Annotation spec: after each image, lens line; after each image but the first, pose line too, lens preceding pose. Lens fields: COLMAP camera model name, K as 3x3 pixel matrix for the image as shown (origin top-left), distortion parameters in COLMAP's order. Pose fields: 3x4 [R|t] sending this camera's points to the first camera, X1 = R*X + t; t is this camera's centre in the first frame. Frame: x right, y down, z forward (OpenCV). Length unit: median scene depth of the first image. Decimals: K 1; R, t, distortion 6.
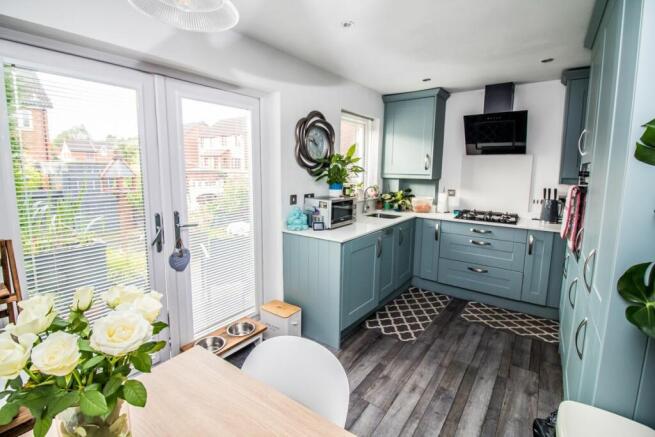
lens RADIAL K [[305.1, 0, 323.8], [0, 305.1, 204.5], [0, 0, 1]] dist [-0.000082, -0.000449]
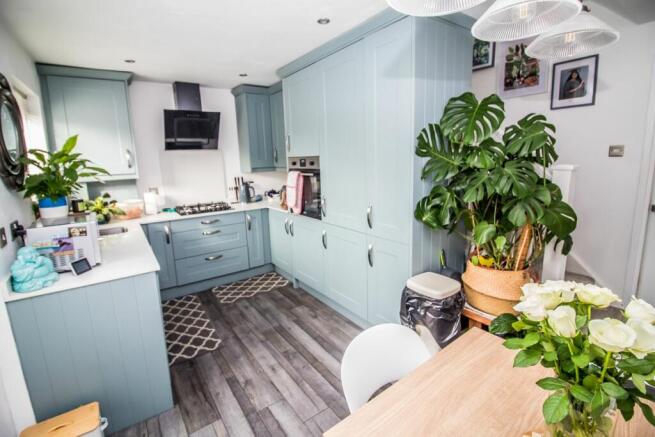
lens RADIAL K [[305.1, 0, 323.8], [0, 305.1, 204.5], [0, 0, 1]] dist [-0.000082, -0.000449]
pose [[0.318582, -0.168582, 0.932784, -0.376928], [0.151860, 0.980424, 0.125327, -0.049595], [-0.935652, 0.101726, 0.337947, 0.279330]]
